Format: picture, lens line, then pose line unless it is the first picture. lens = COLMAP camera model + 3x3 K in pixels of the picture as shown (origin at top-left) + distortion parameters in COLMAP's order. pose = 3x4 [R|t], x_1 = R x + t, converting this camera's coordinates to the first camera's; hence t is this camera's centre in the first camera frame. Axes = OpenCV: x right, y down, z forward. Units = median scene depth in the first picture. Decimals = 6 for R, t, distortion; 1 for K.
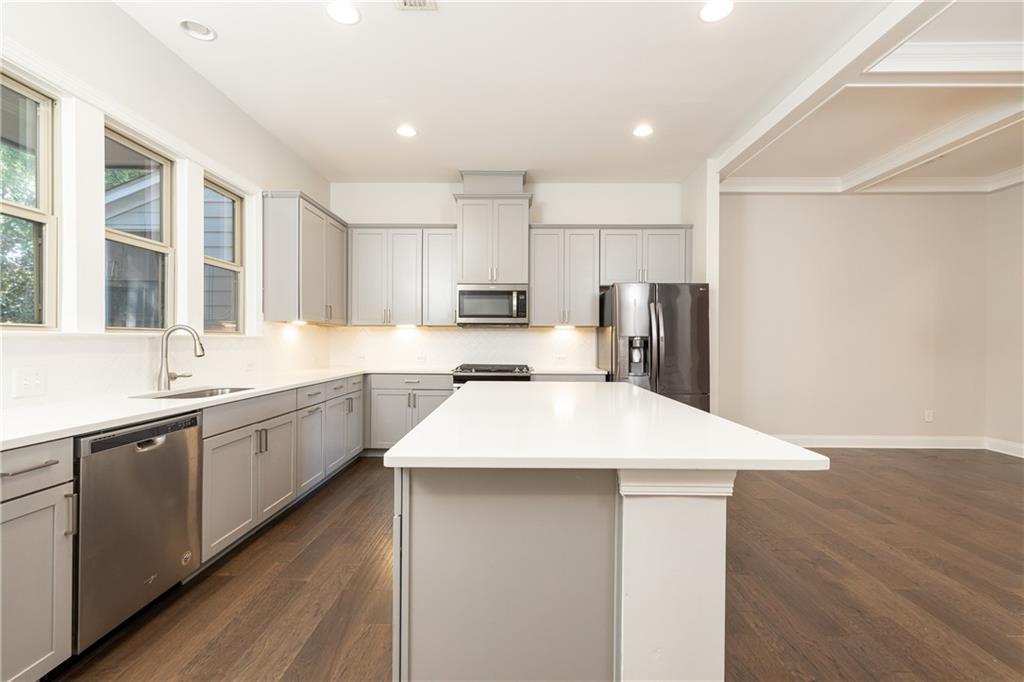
lens RADIAL K [[437.7, 0, 514.3], [0, 437.7, 338.9], [0, 0, 1]] dist [0.008898, -0.000293]
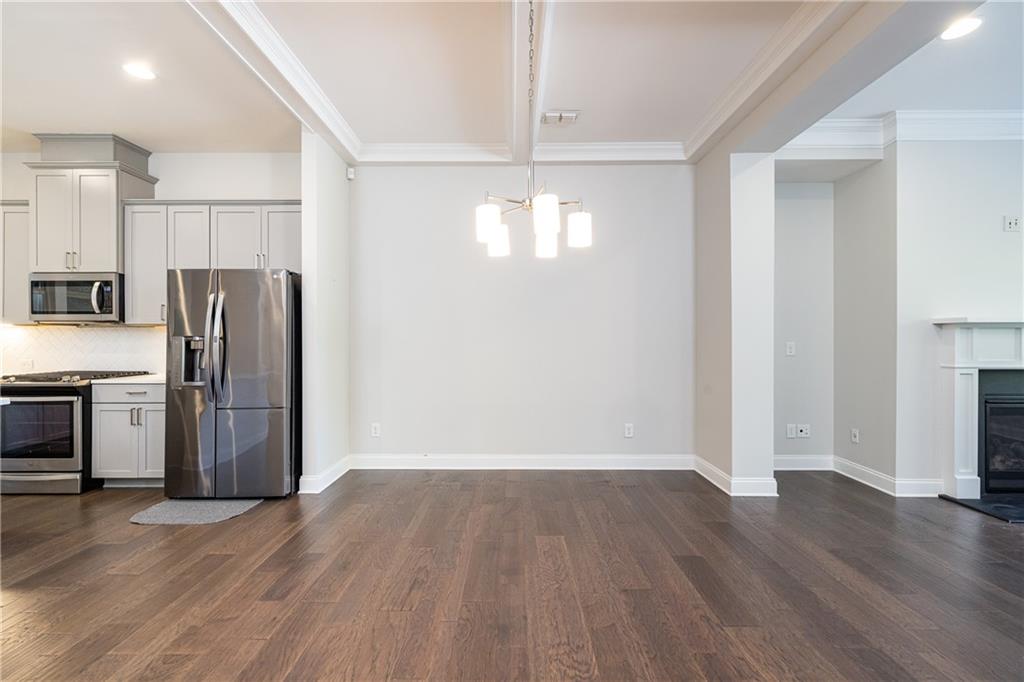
lens RADIAL K [[433.8, 0, 512.0], [0, 433.8, 341.0], [0, 0, 1]] dist [-0.000072, -0.000196]
pose [[0.999965, -0.003910, -0.007427, 1.300095], [0.003958, 0.999971, 0.006528, -0.000007], [0.007401, -0.006557, 0.999951, 0.322719]]
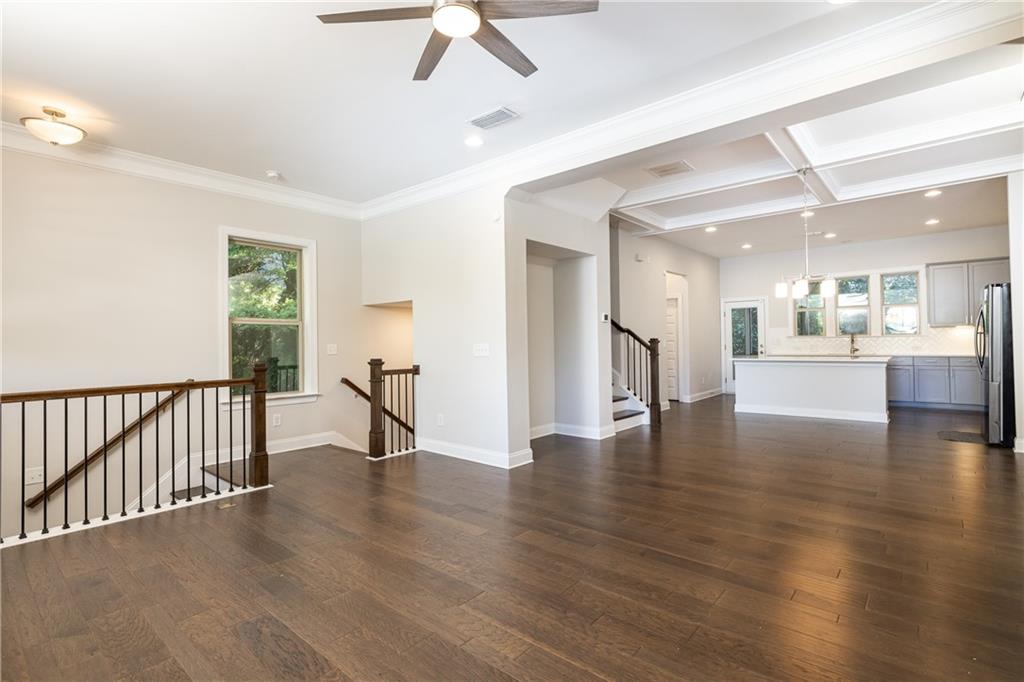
lens RADIAL K [[479.4, 0, 512.0], [0, 479.4, 341.0], [0, 0, 1]] dist [-0.003451, -0.000975]
pose [[-0.645146, 0.002276, -0.764056, 3.325114], [0.015282, 0.999834, -0.009924, 0.016688], [0.763906, -0.018079, -0.645074, 1.288175]]
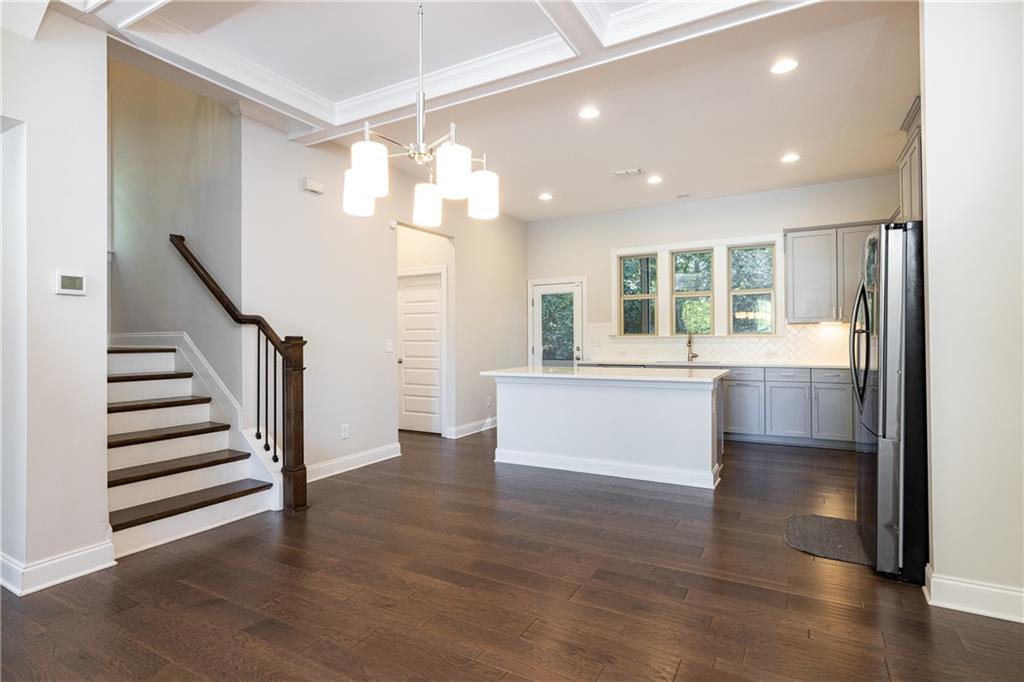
lens RADIAL K [[506.7, 0, 512.0], [0, 506.7, 341.0], [0, 0, 1]] dist [-0.000658, 0.000037]
pose [[-0.483289, 0.002018, -0.875458, 1.785765], [0.008105, 0.999965, -0.002169, 0.009120], [0.875423, -0.008144, -0.483289, 1.373915]]
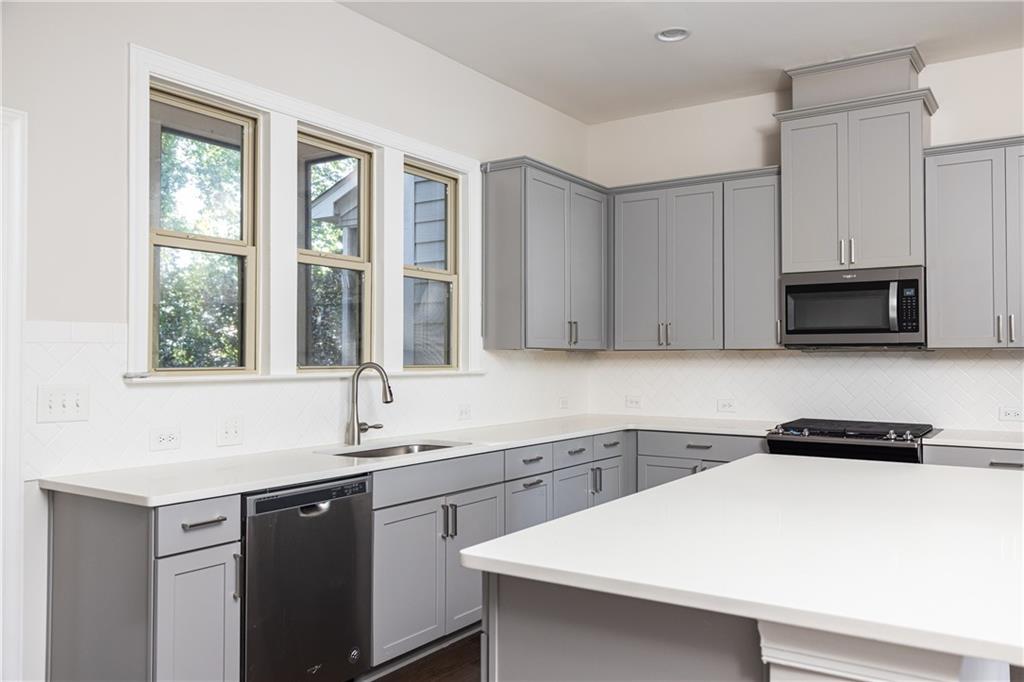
lens RADIAL K [[812.7, 0, 512.0], [0, 812.7, 341.0], [0, 0, 1]] dist [-0.001732, -0.001096]
pose [[0.834646, -0.018616, -0.550472, 0.251655], [0.007794, 0.999728, -0.021992, -0.035077], [0.550731, 0.014065, 0.834564, -0.075136]]
